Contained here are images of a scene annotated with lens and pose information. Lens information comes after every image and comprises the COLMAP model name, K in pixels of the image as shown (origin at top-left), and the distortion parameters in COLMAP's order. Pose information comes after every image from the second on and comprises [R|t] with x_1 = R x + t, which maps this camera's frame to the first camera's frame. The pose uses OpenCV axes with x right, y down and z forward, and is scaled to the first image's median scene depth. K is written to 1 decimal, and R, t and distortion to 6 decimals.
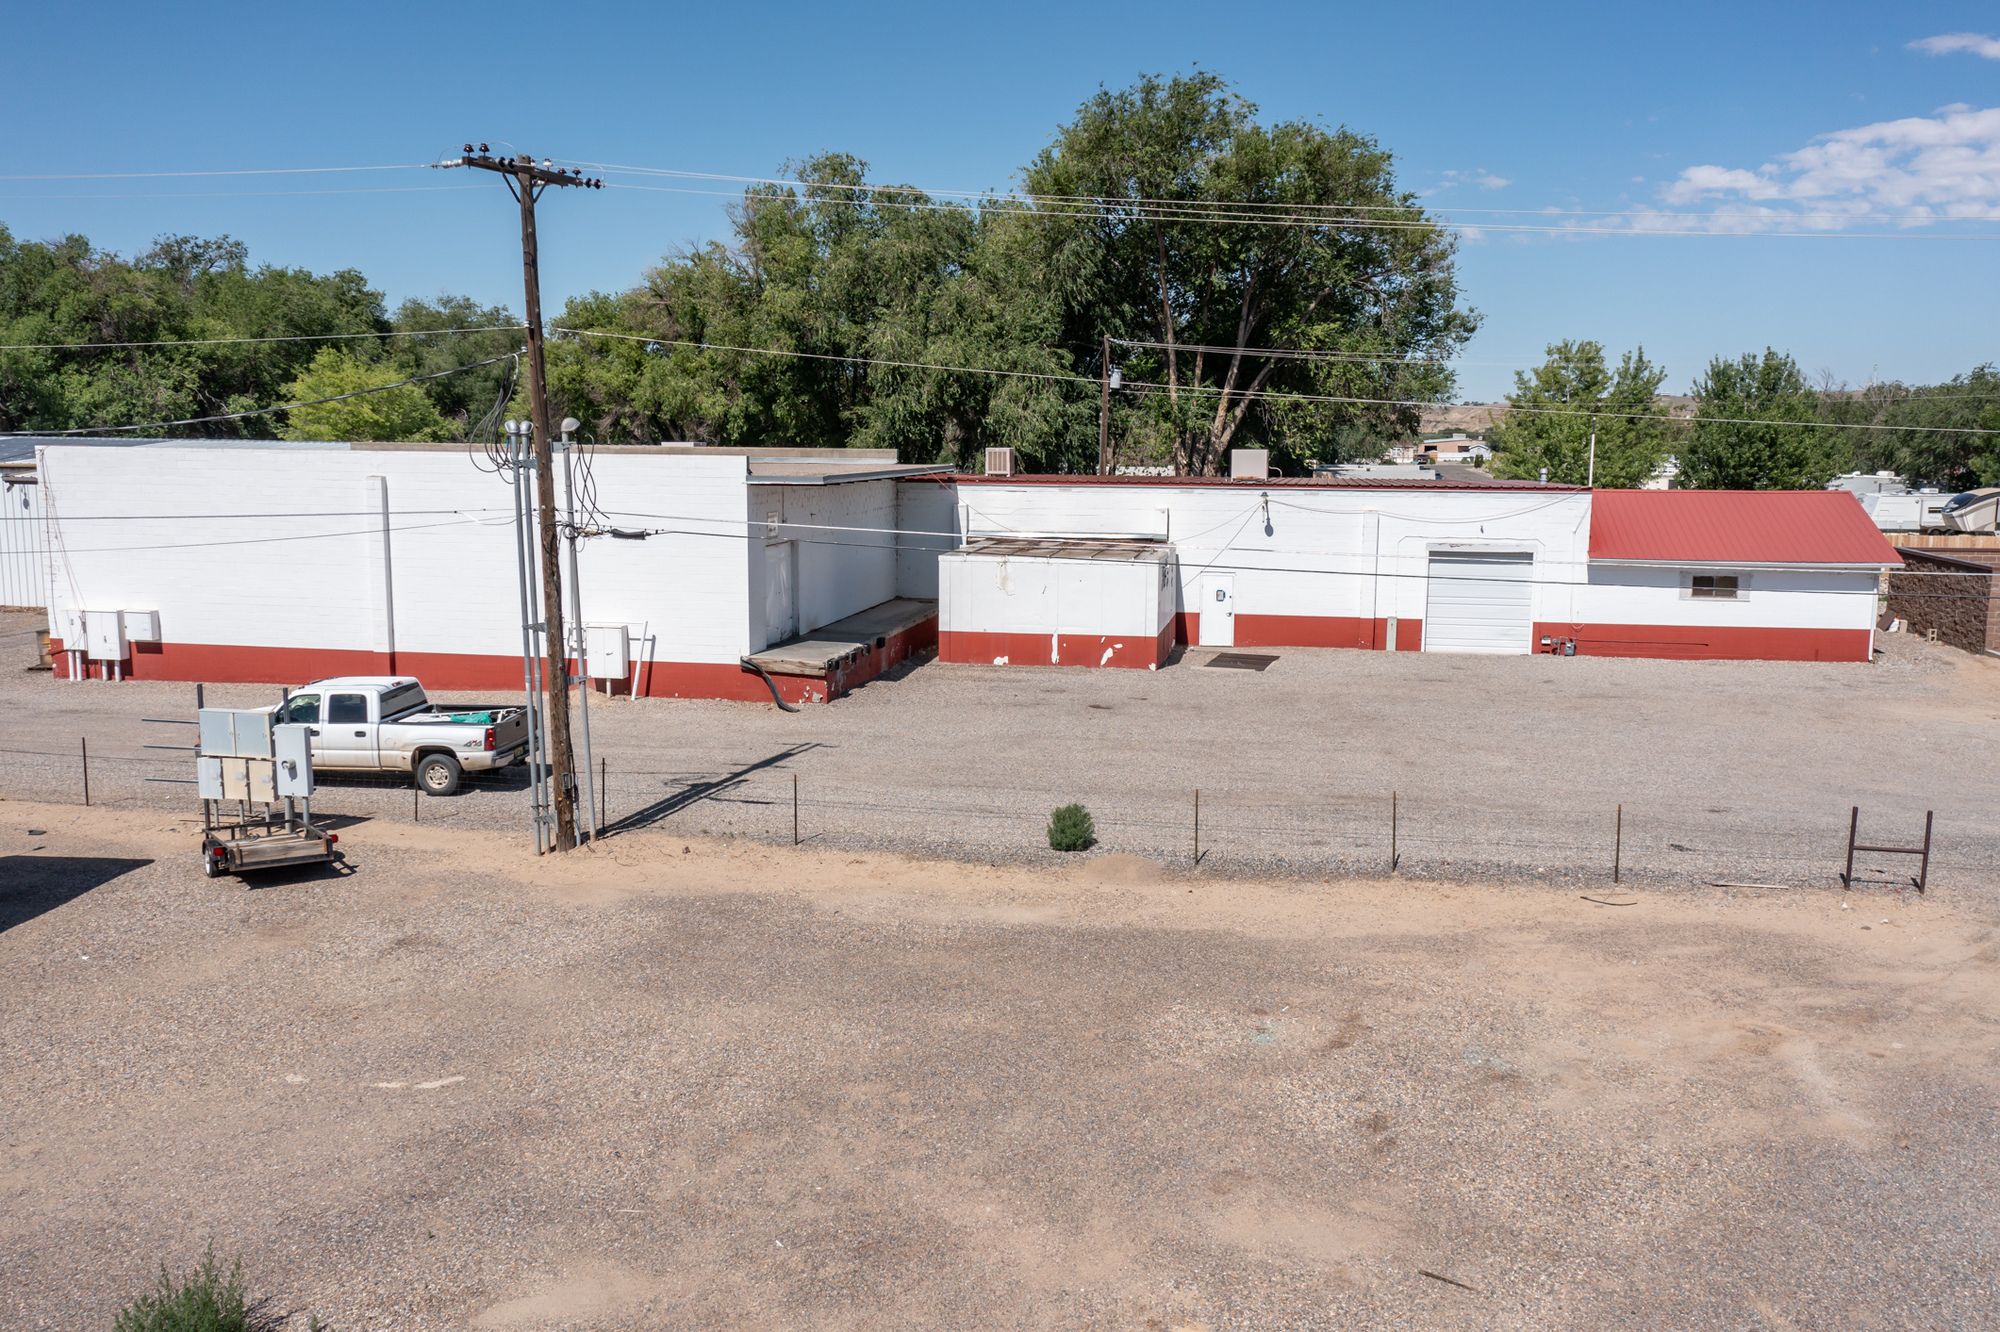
lens RADIAL K [[1589.6, 0, 1000.0], [0, 1589.6, 666.0], [0, 0, 1]] dist [0.001387, 0.006102]
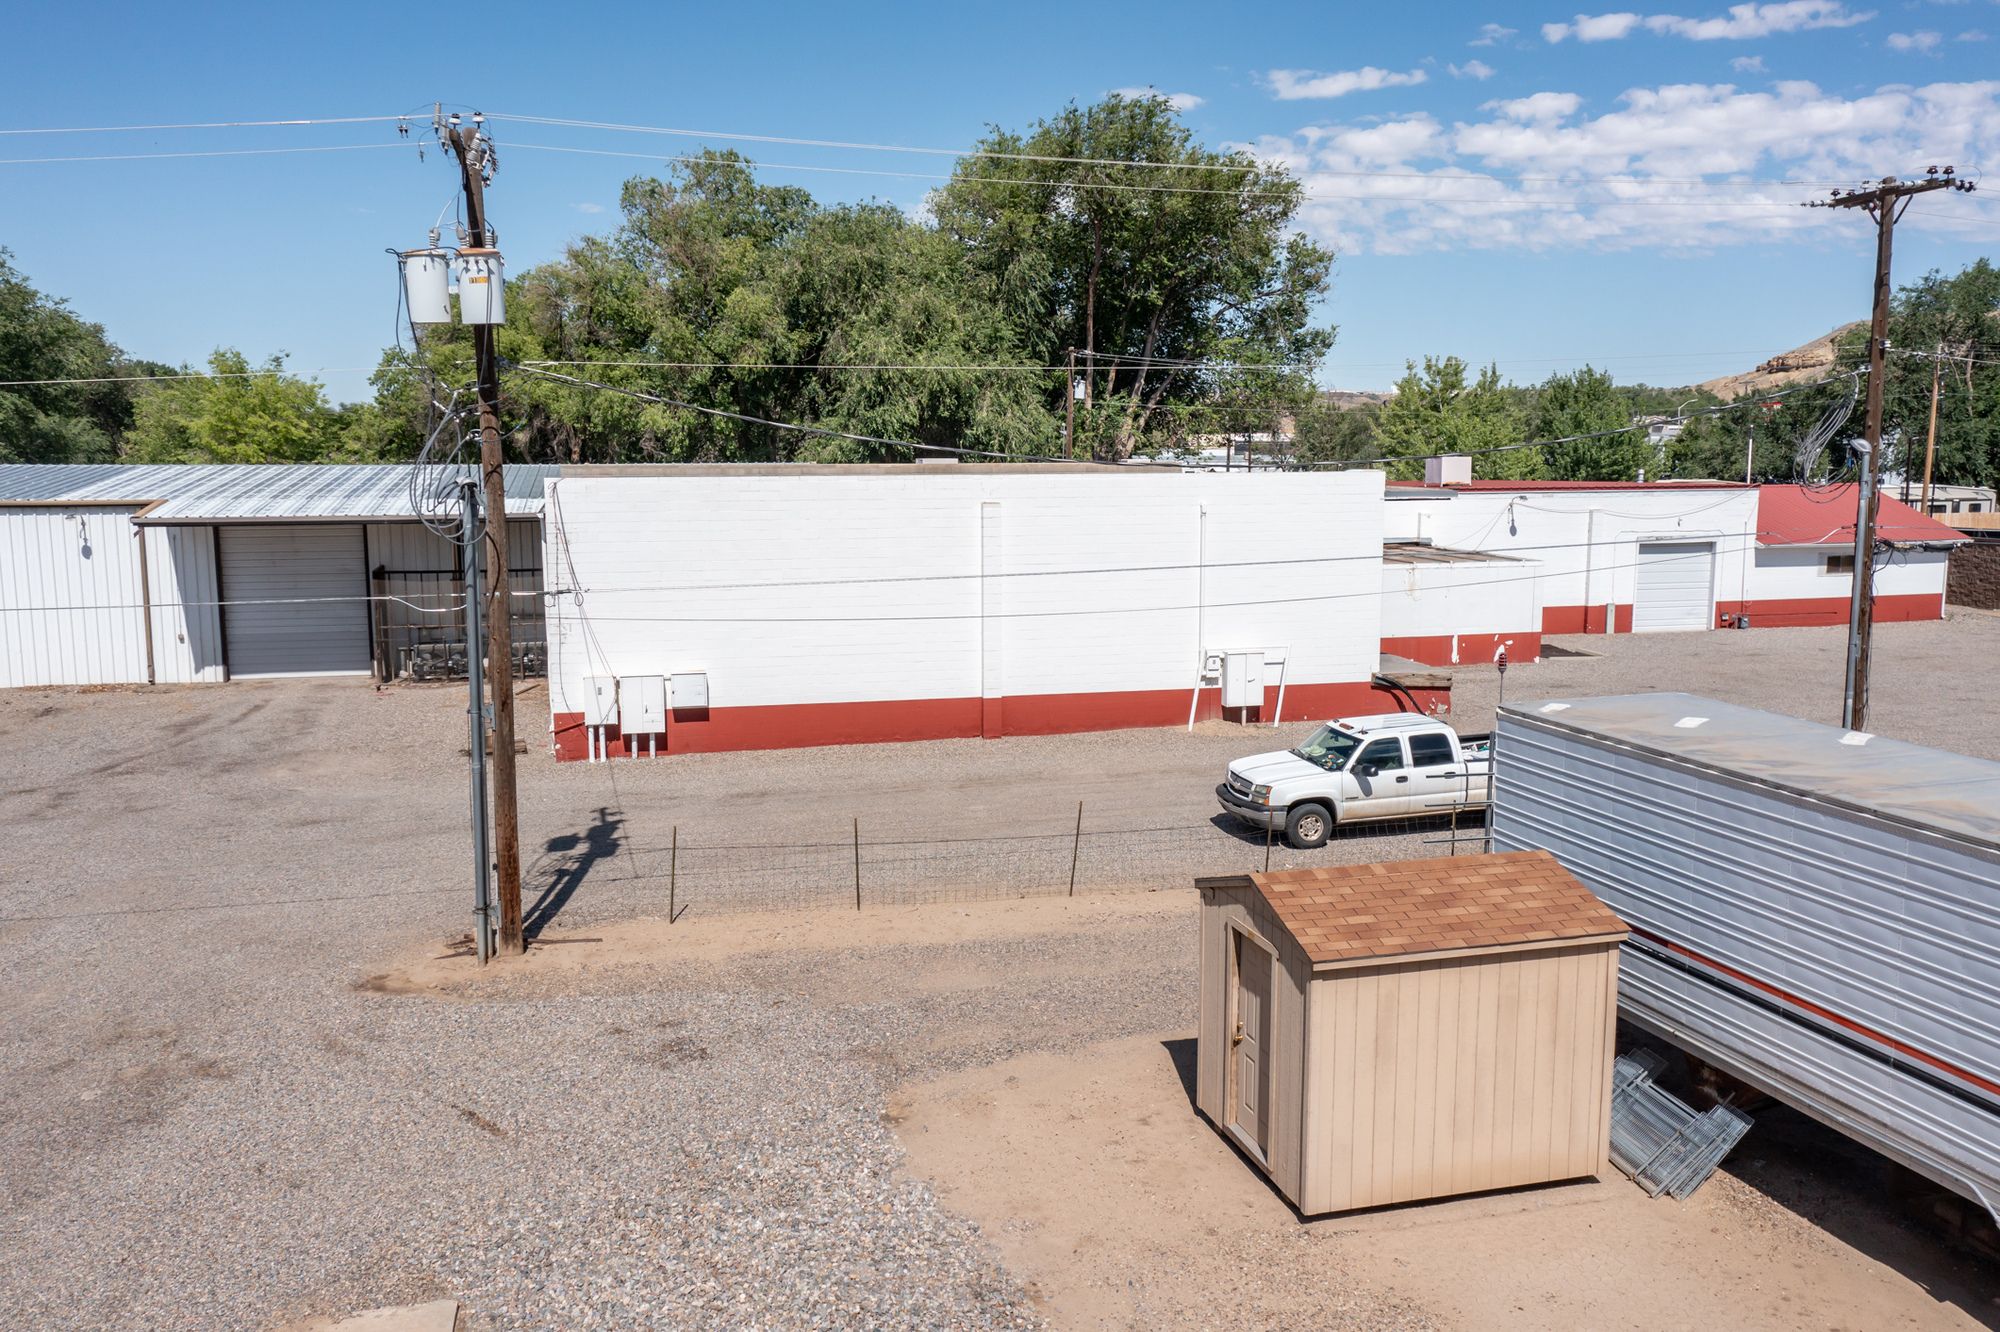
lens RADIAL K [[1583.2, 0, 954.0], [0, 1583.2, 652.5], [0, 0, 1]] dist [-0.002371, 0.016435]
pose [[0.919279, -0.064434, 0.388296, -0.641341], [0.068859, 0.997623, 0.002524, -0.032306], [-0.387535, 0.024417, 0.921531, 0.154853]]
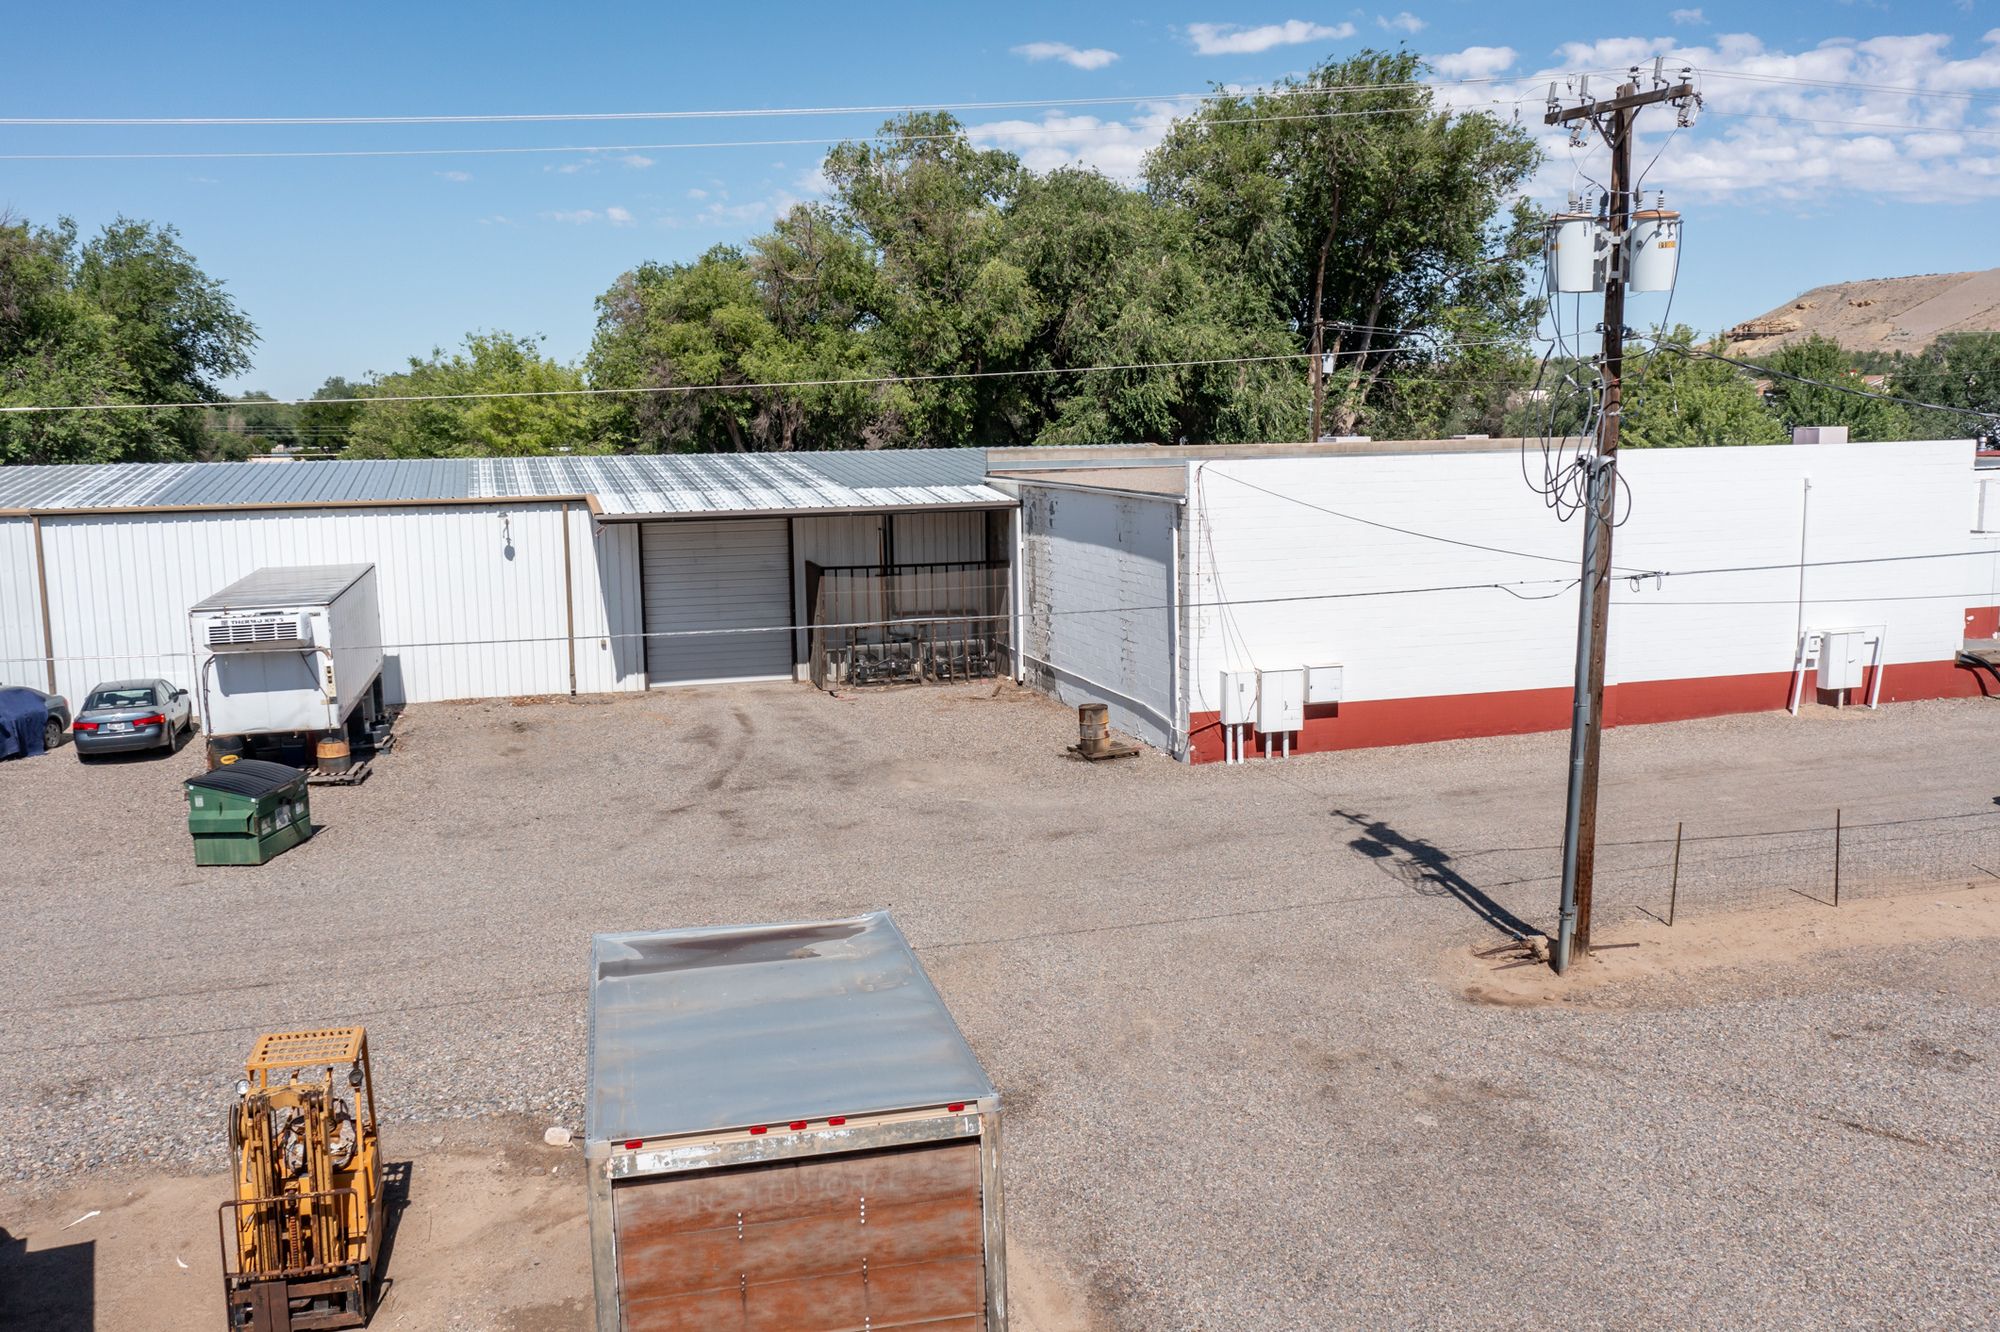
lens RADIAL K [[1685.0, 0, 958.5], [0, 1685.0, 669.2], [0, 0, 1]] dist [-0.000784, 0.005060]
pose [[0.895996, -0.090831, 0.434674, -0.930065], [0.091609, 0.995610, 0.019214, -0.056793], [-0.434511, 0.022604, 0.900383, 0.285322]]
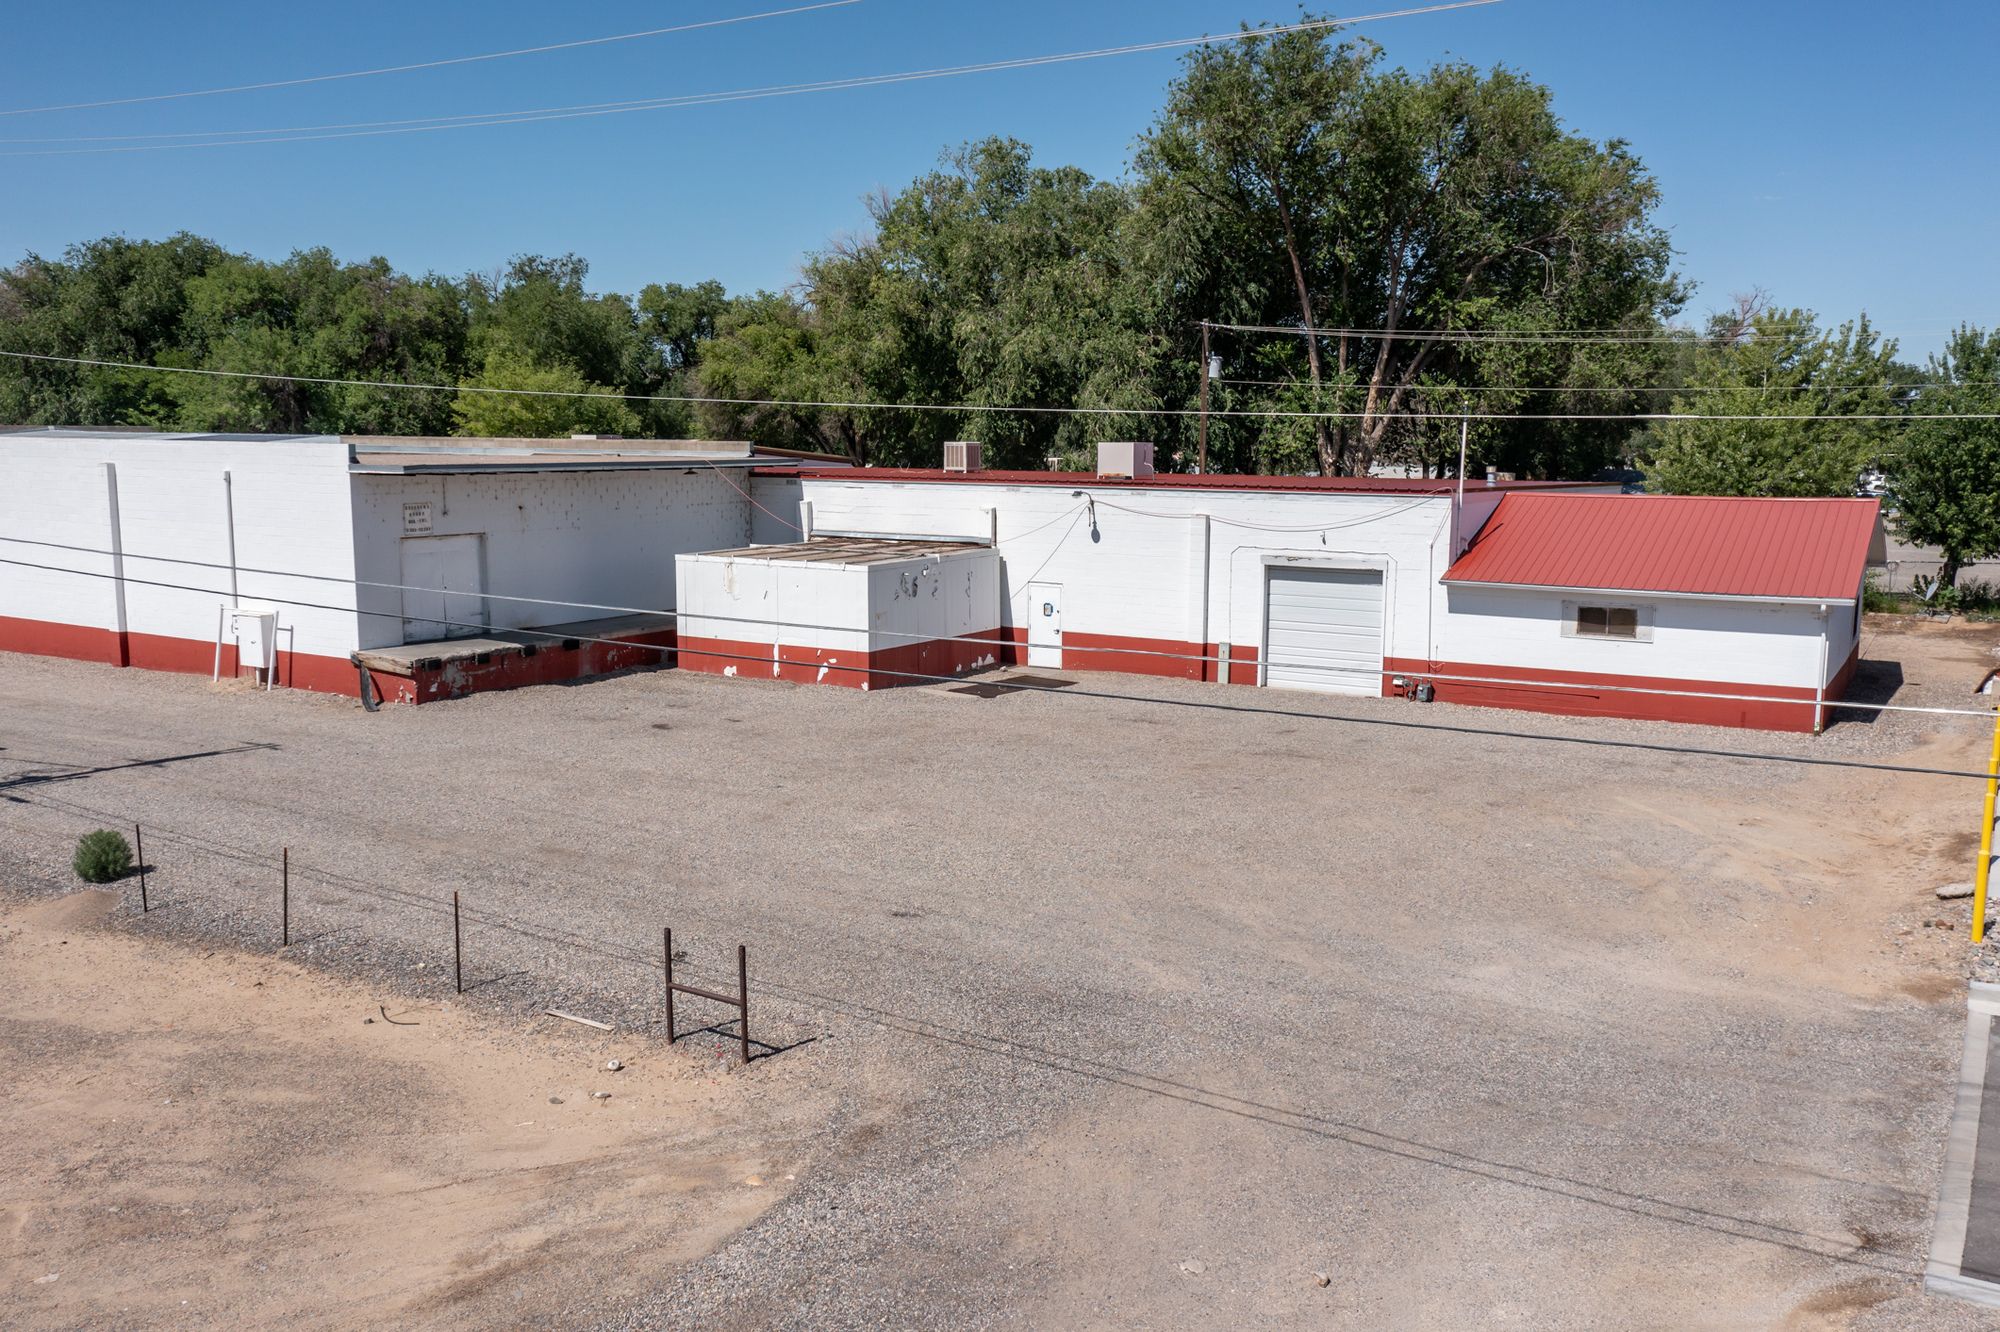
lens RADIAL K [[1589.6, 0, 1000.0], [0, 1589.6, 666.0], [0, 0, 1]] dist [0.001387, 0.006102]
pose [[0.934412, 0.049498, -0.352739, 0.446878], [-0.050437, 0.998706, 0.006536, -0.019046], [0.352606, 0.011684, 0.935699, 0.190185]]
